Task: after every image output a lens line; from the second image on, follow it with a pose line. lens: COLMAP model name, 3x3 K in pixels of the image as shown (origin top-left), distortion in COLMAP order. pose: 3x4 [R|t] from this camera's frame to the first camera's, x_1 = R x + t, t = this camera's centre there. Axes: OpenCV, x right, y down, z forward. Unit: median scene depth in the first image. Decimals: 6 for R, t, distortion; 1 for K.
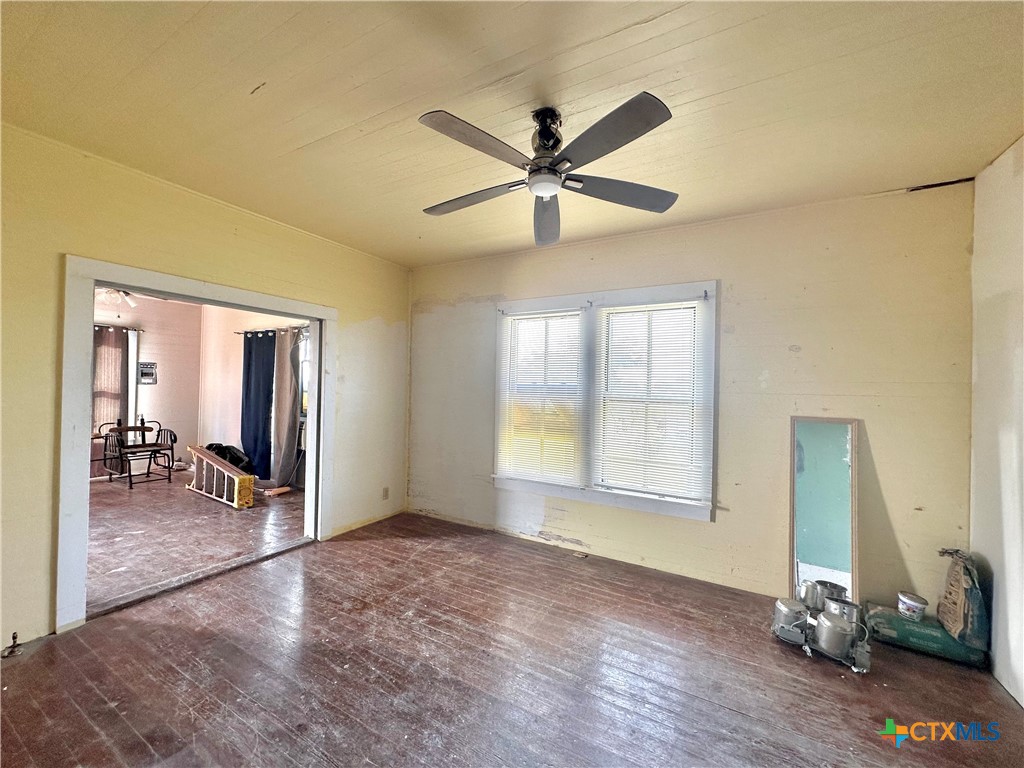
lens RADIAL K [[407.3, 0, 513.0], [0, 407.3, 383.3], [0, 0, 1]] dist [-0.003413, 0.001073]
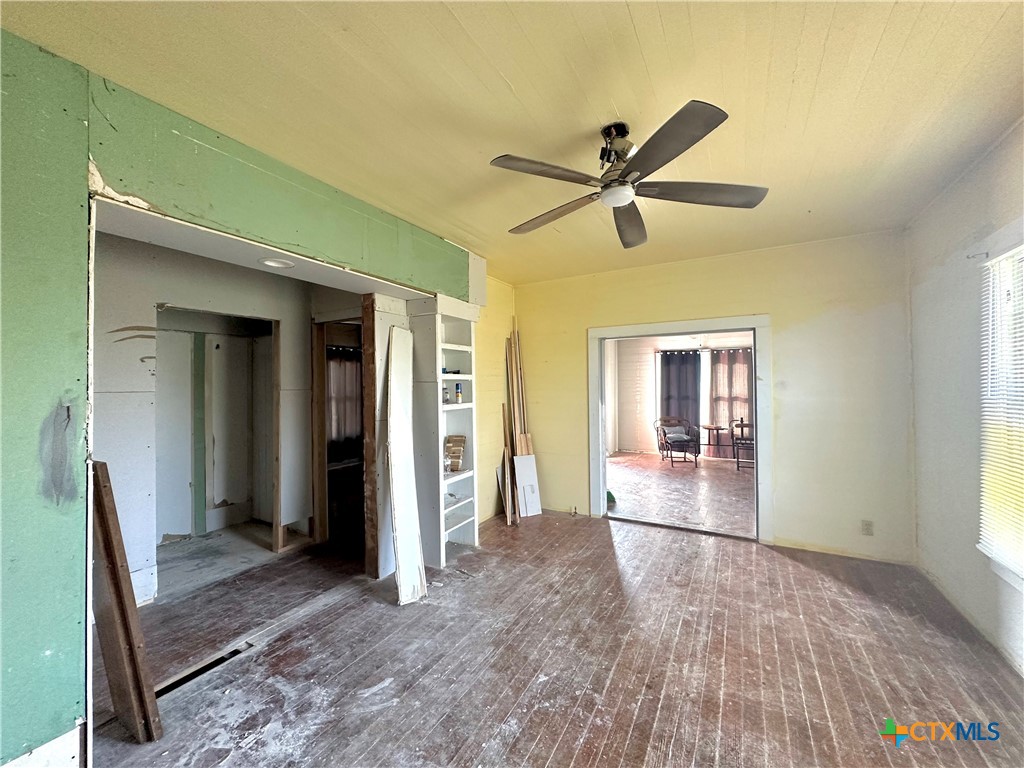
lens RADIAL K [[407.3, 0, 511.4], [0, 407.3, 384.1], [0, 0, 1]] dist [-0.003413, 0.001073]
pose [[0.003671, -0.028765, -0.999579, 0.488483], [0.016535, 0.999451, -0.028700, 0.005462], [0.999857, -0.016422, 0.004145, 0.324752]]
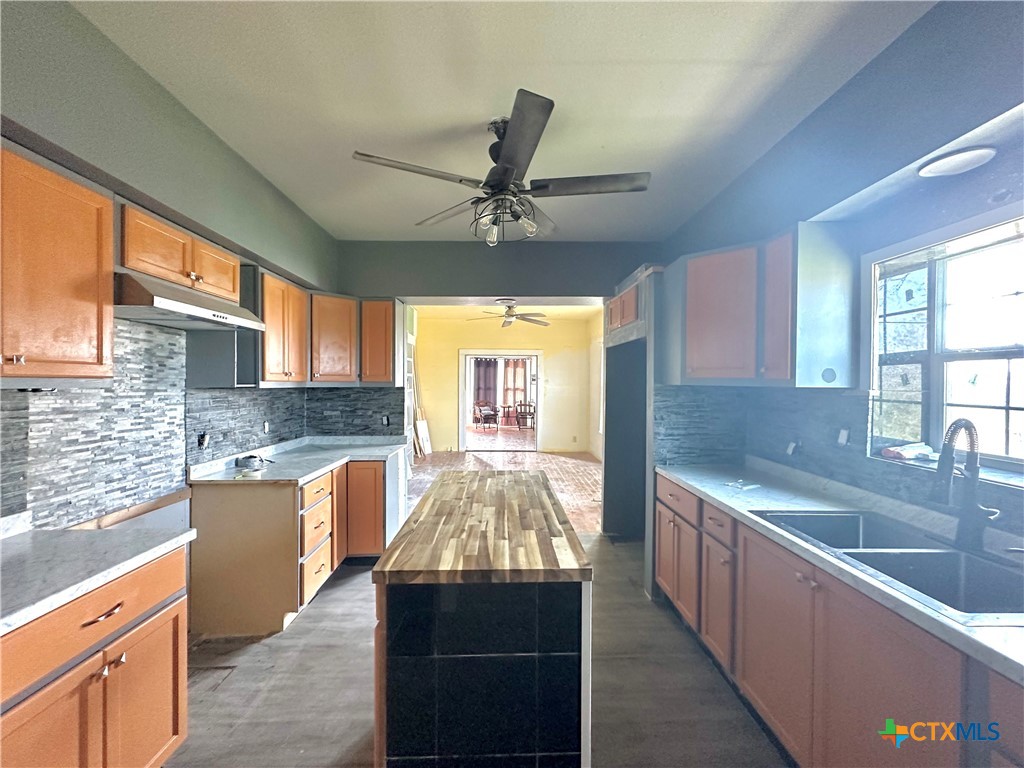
lens RADIAL K [[407.3, 0, 512.6], [0, 407.3, 384.8], [0, 0, 1]] dist [-0.003413, 0.001073]
pose [[0.521436, -0.010305, -0.853228, 1.235023], [0.013007, 0.999907, -0.004128, 0.015352], [0.853191, -0.008946, 0.521522, -0.276862]]
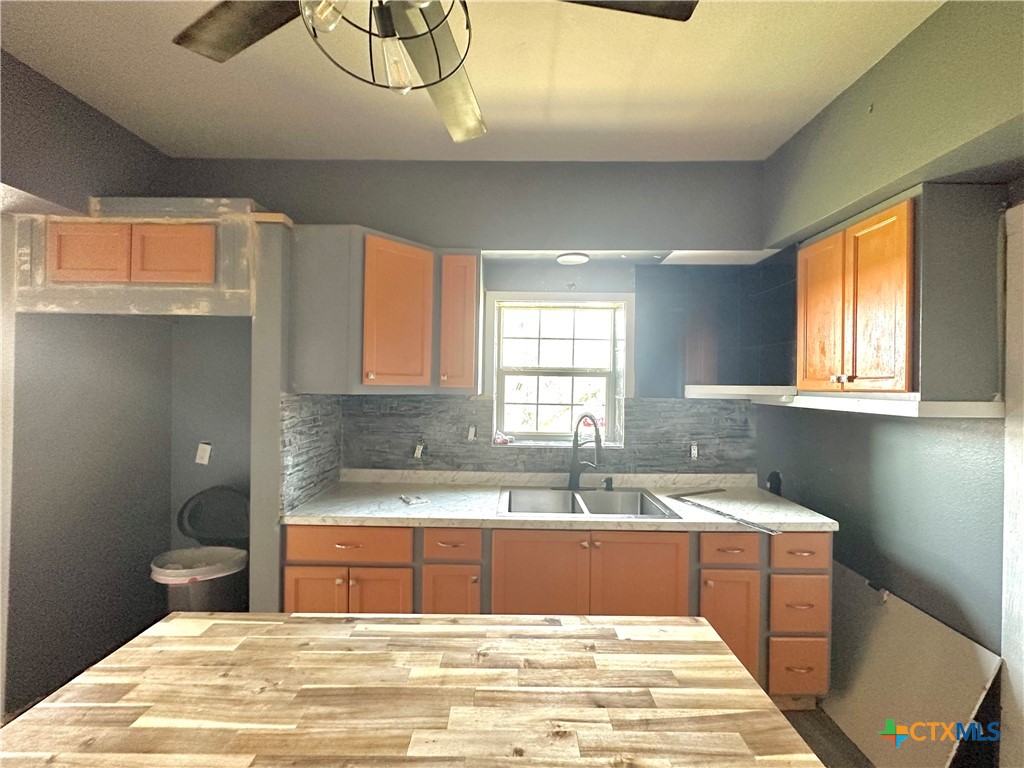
lens RADIAL K [[407.3, 0, 512.4], [0, 407.3, 383.5], [0, 0, 1]] dist [-0.003413, 0.001073]
pose [[0.870104, -0.009036, 0.492786, 0.803354], [-0.000798, 0.999805, 0.019742, -0.003970], [-0.492868, -0.017571, 0.869927, -0.238183]]
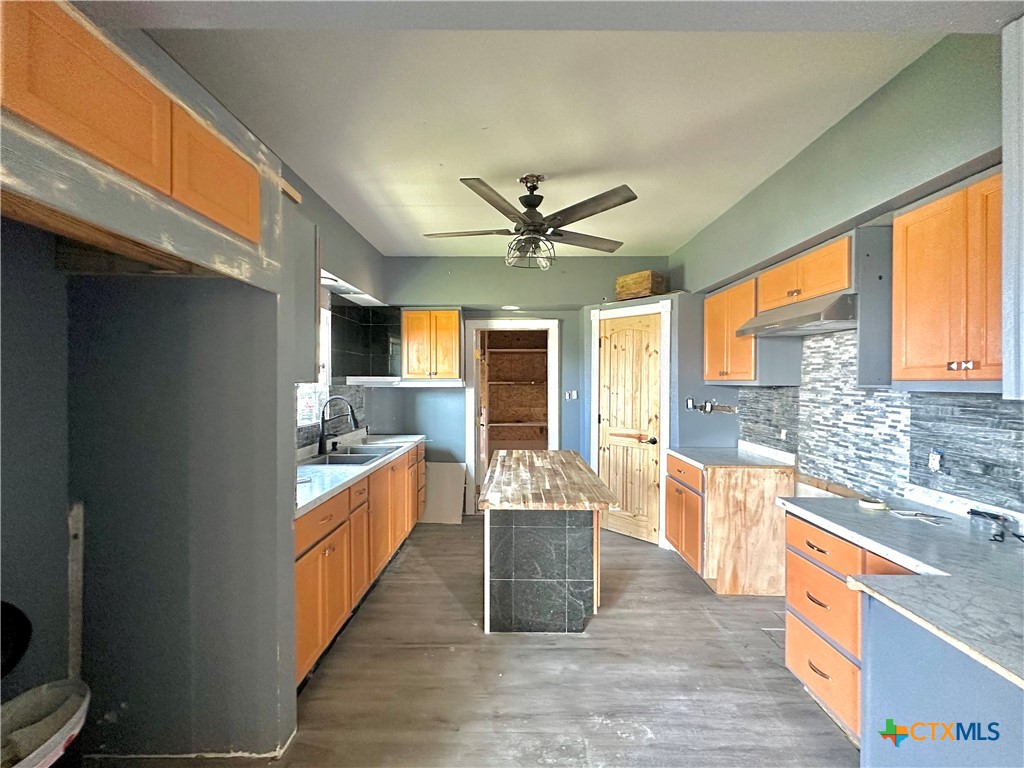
lens RADIAL K [[407.3, 0, 509.9], [0, 407.3, 384.6], [0, 0, 1]] dist [-0.003413, 0.001073]
pose [[-0.482516, -0.021724, 0.875618, 0.347927], [-0.017880, 0.999728, 0.014950, 0.007686], [-0.875705, -0.008443, -0.482773, 0.257596]]
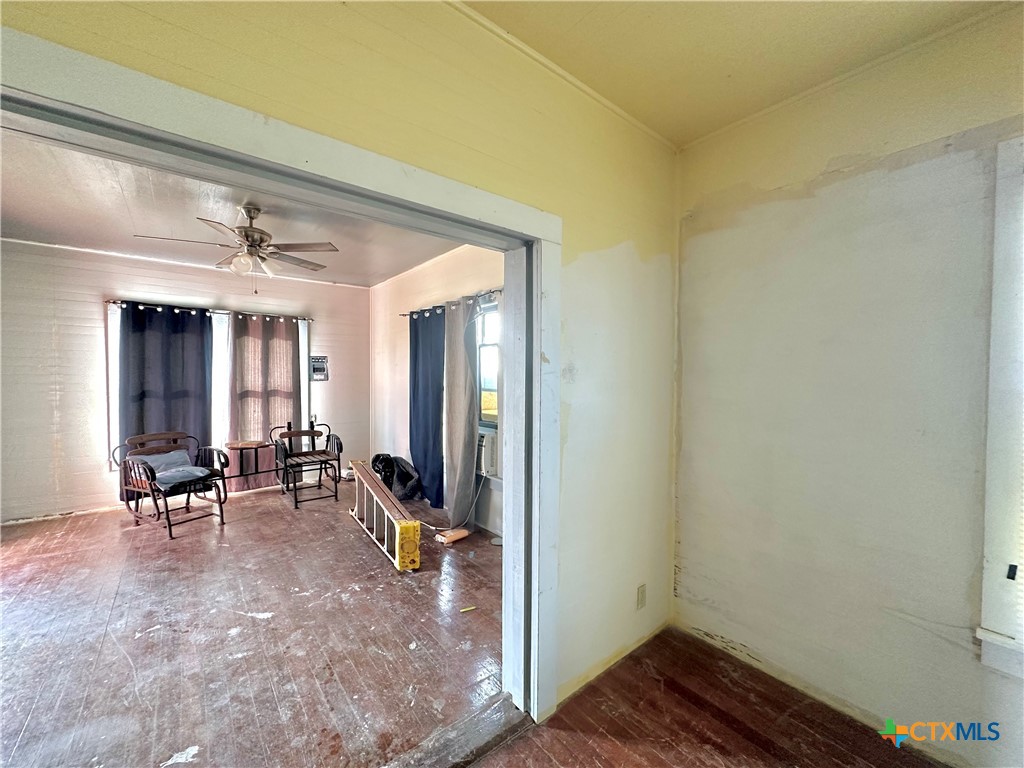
lens RADIAL K [[407.3, 0, 512.1], [0, 407.3, 383.7], [0, 0, 1]] dist [-0.003413, 0.001073]
pose [[0.931837, -0.008260, -0.362782, -0.284852], [0.018971, 0.999483, 0.025973, -0.009679], [0.362380, -0.031085, 0.931512, 0.493730]]
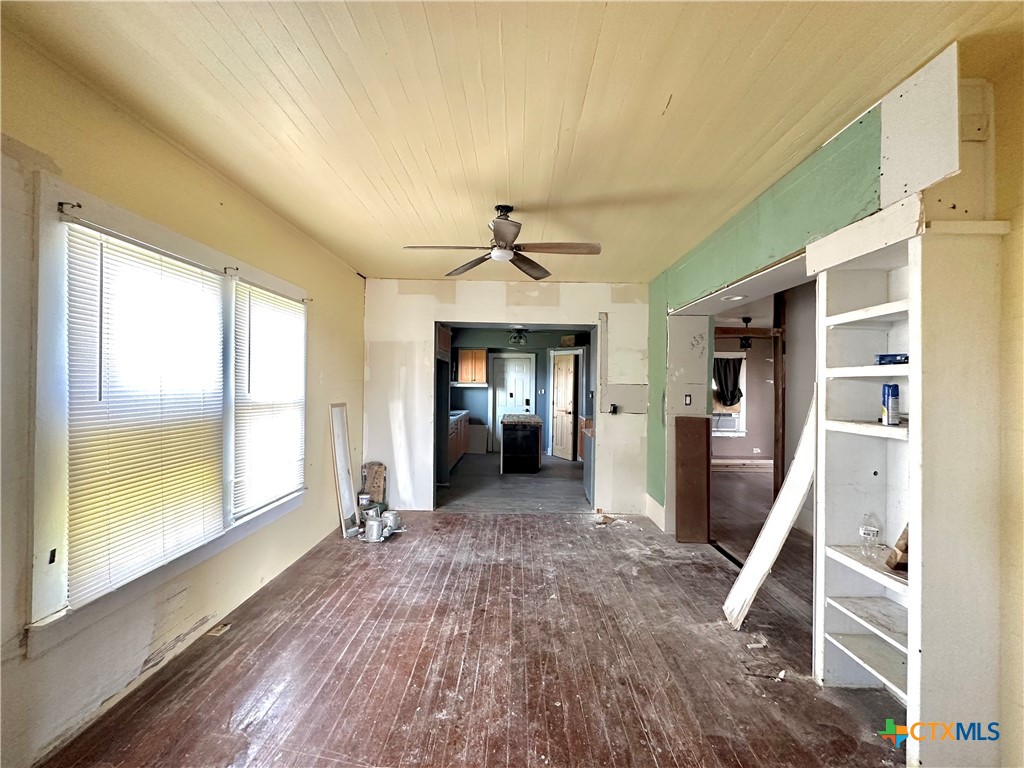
lens RADIAL K [[407.3, 0, 513.7], [0, 407.3, 384.8], [0, 0, 1]] dist [-0.003413, 0.001073]
pose [[-0.487662, -0.028399, 0.872571, -0.555781], [-0.028416, 0.999458, 0.016648, -0.018172], [-0.872570, -0.016677, -0.488204, 0.752676]]
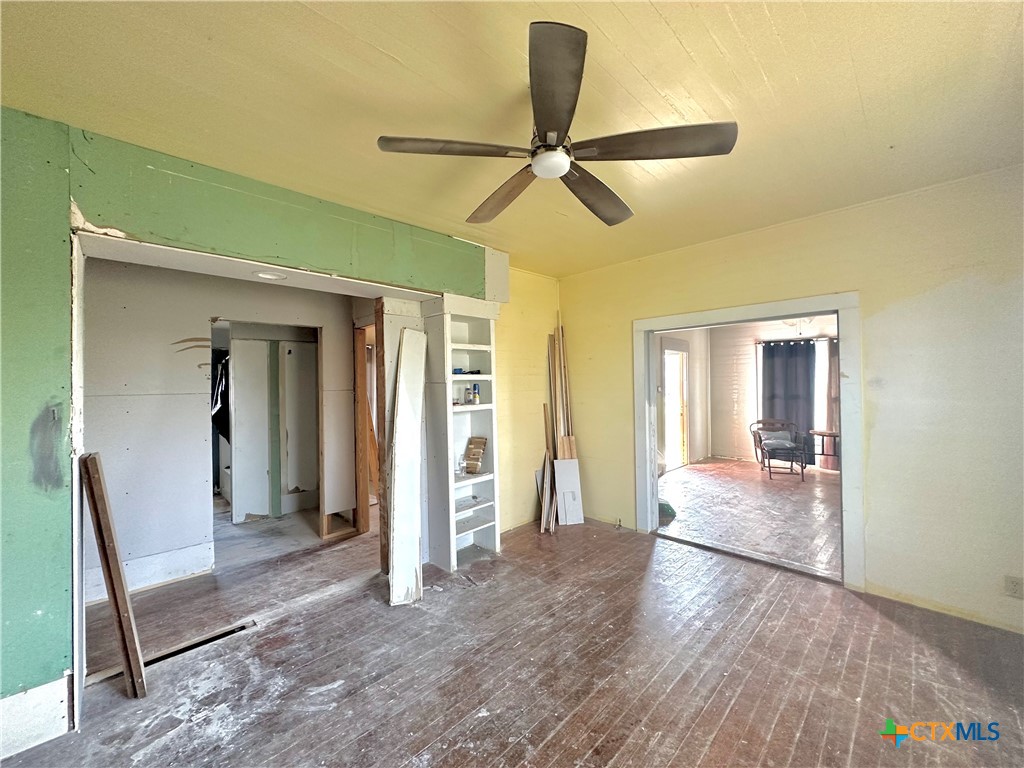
lens RADIAL K [[407.3, 0, 511.0], [0, 407.3, 384.0], [0, 0, 1]] dist [-0.003413, 0.001073]
pose [[-0.268564, -0.019437, -0.963066, 0.414312], [0.015734, 0.999574, -0.024562, -0.000587], [0.963133, -0.021749, -0.268144, 0.512806]]
